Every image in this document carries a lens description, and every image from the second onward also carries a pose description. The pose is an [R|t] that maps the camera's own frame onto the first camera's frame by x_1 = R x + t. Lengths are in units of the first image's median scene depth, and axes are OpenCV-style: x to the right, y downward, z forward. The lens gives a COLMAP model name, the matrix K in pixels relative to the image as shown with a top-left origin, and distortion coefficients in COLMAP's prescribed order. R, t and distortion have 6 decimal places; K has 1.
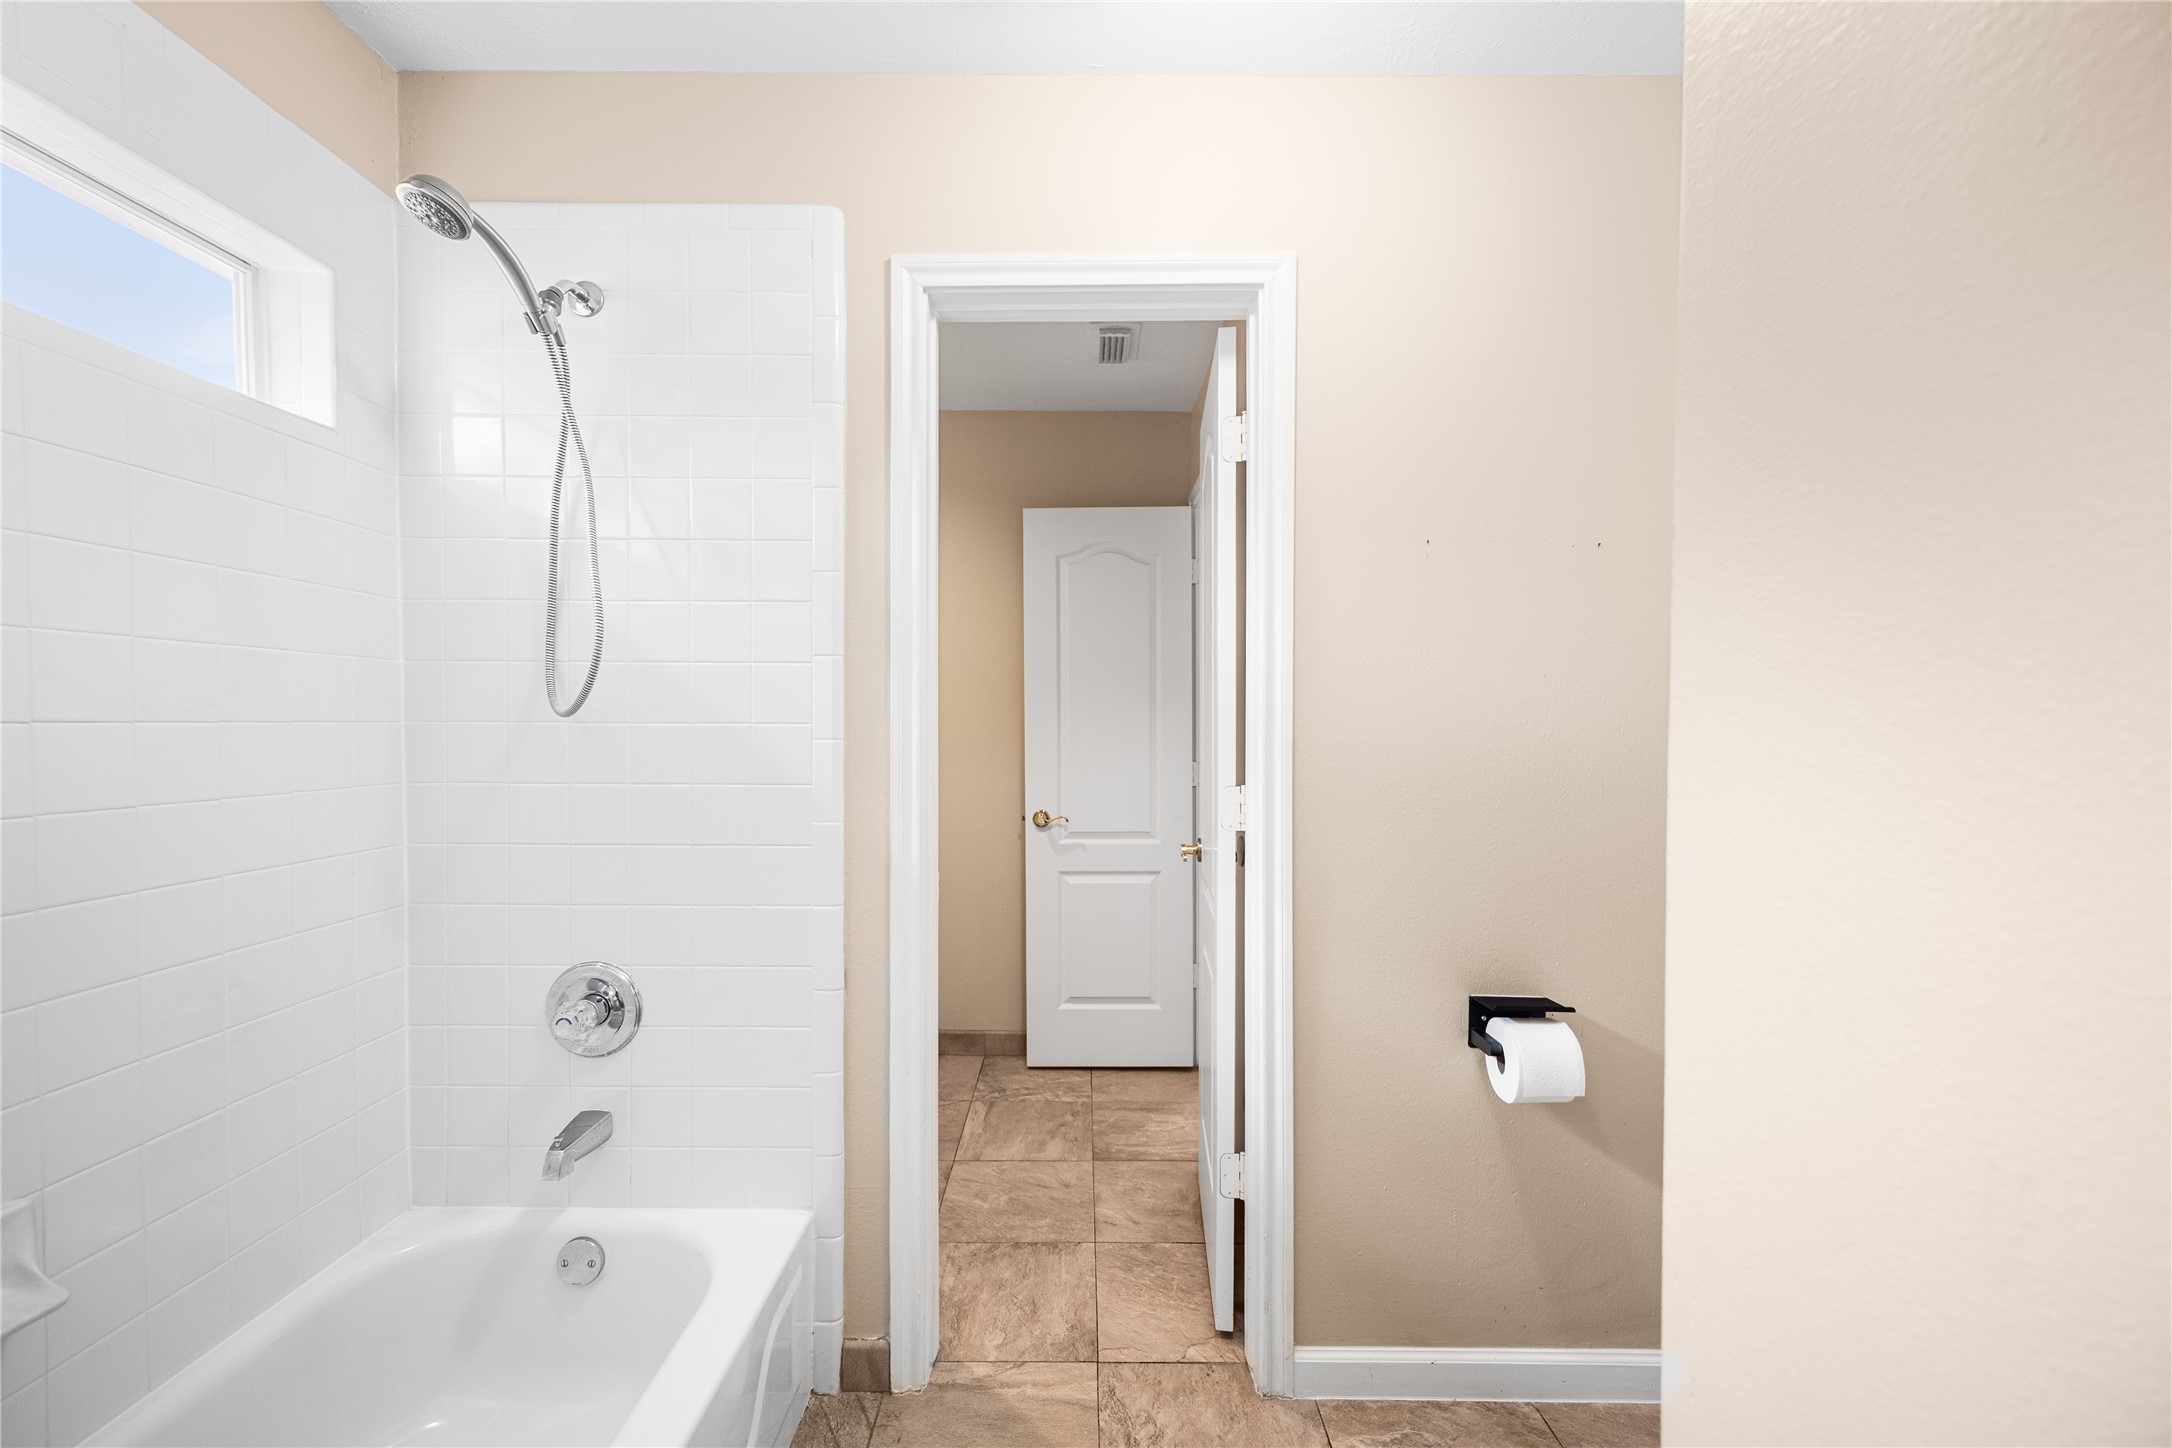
lens RADIAL K [[835.5, 0, 1089.6], [0, 835.5, 738.7], [0, 0, 1]] dist [-0.000679, -0.000735]
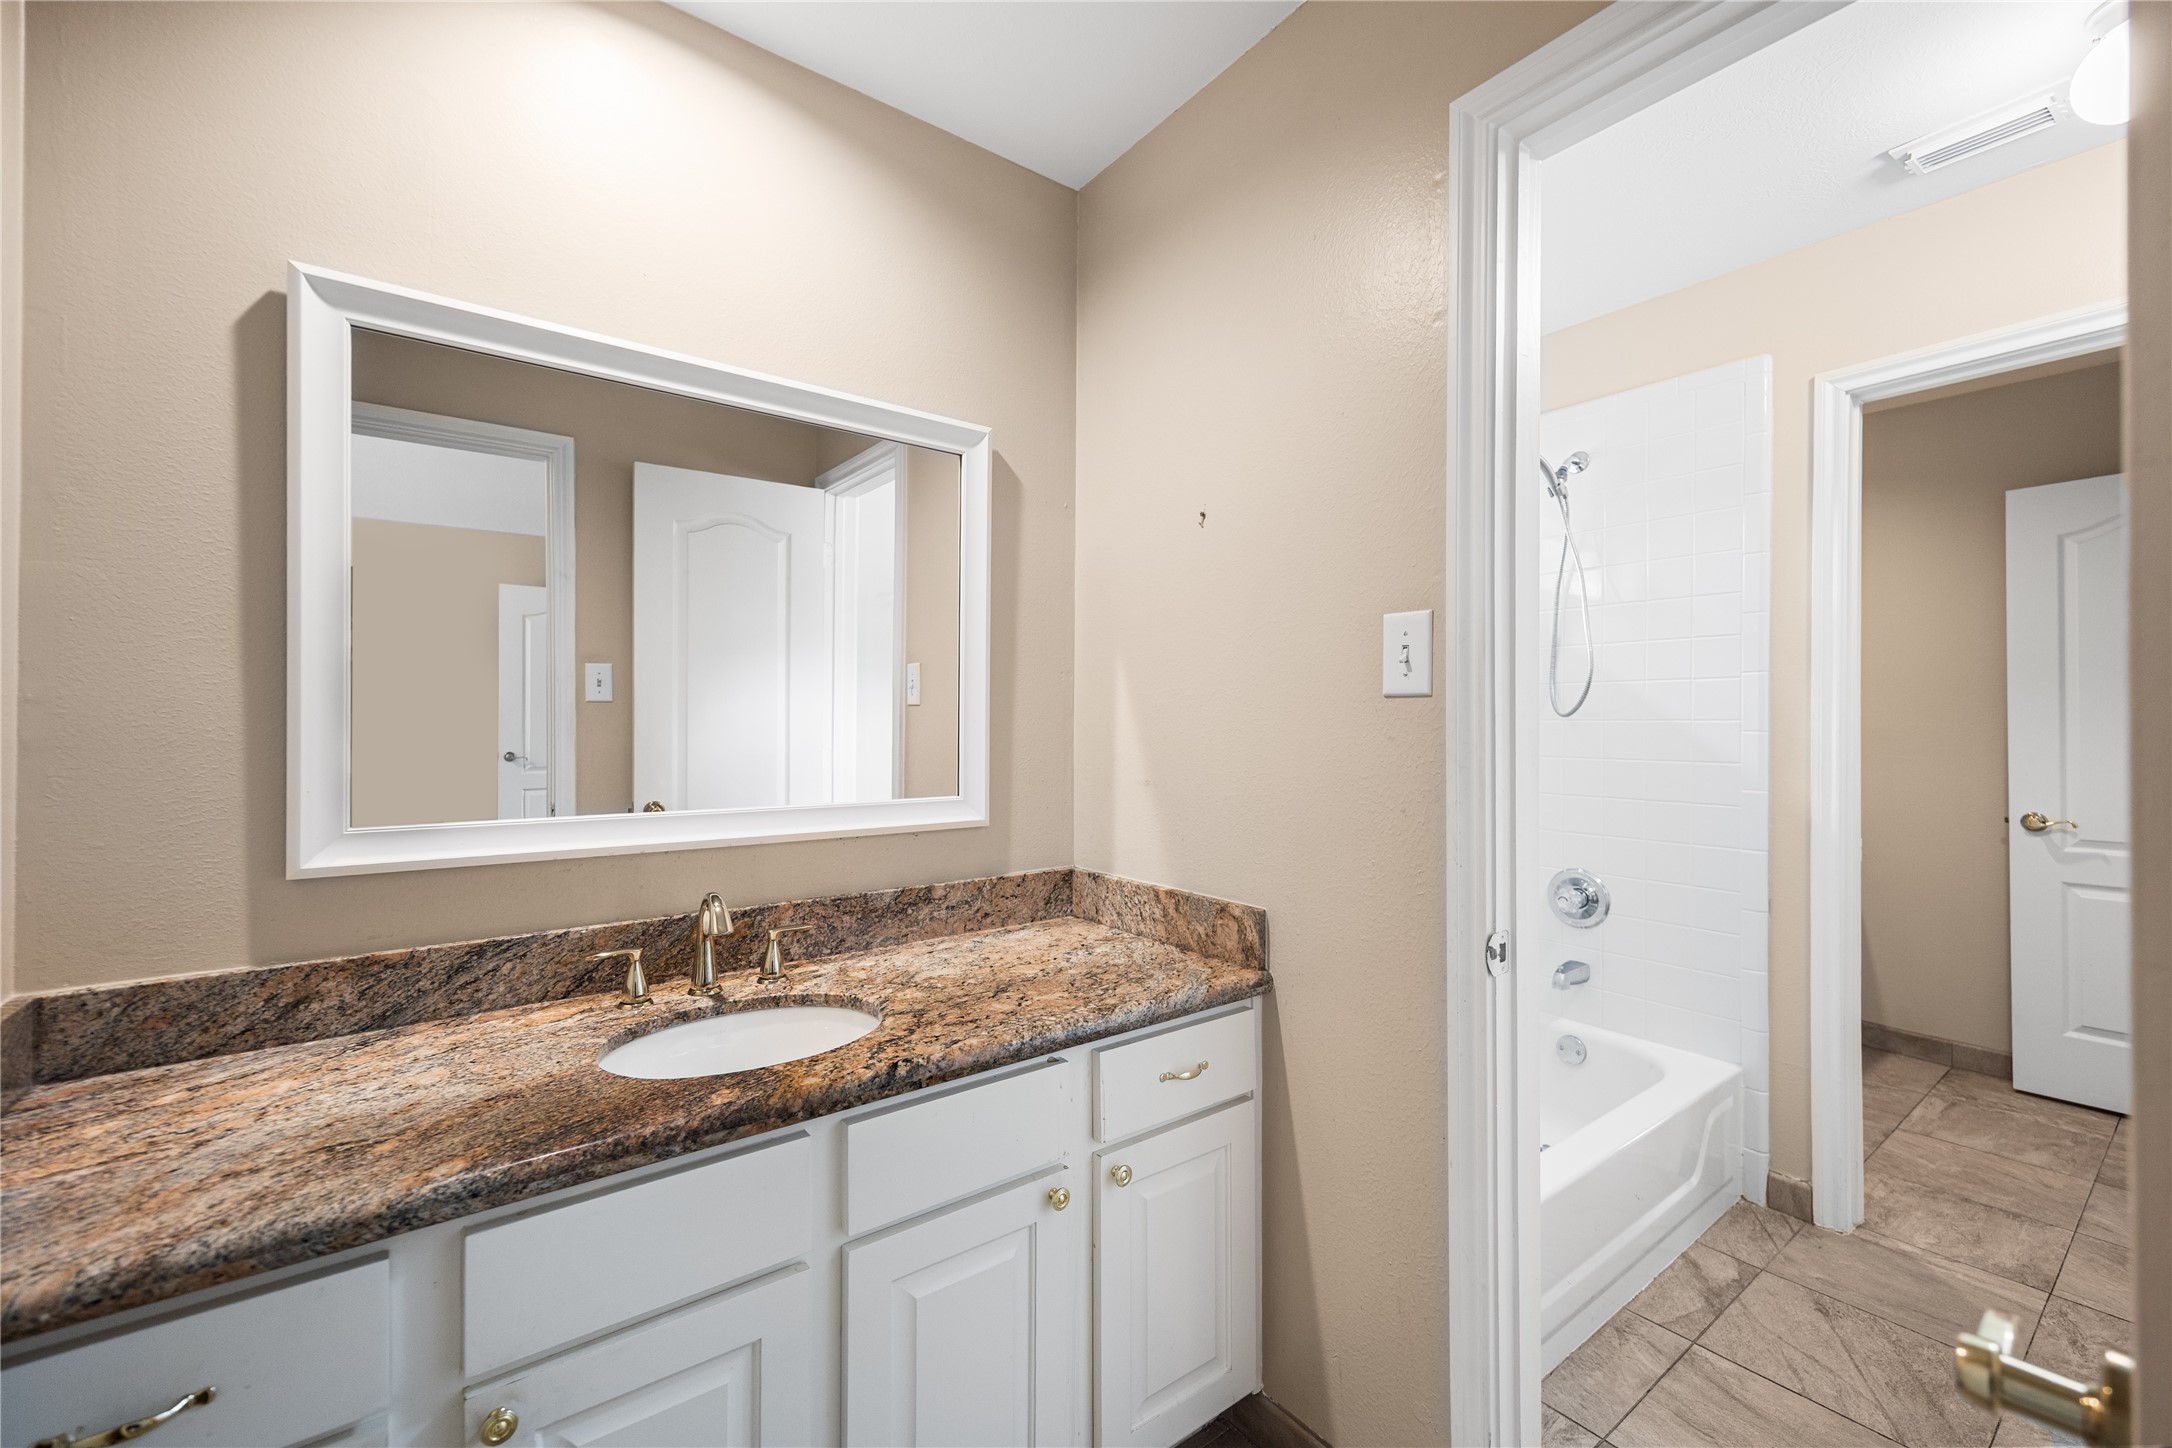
lens RADIAL K [[891.5, 0, 1086.0], [0, 891.5, 724.0], [0, 0, 1]] dist [0.024490, -0.004214]
pose [[0.592508, 0.000213, -0.805564, 0.214508], [-0.010028, 0.999924, -0.007112, 0.008697], [0.805502, 0.012292, 0.592466, -0.711102]]
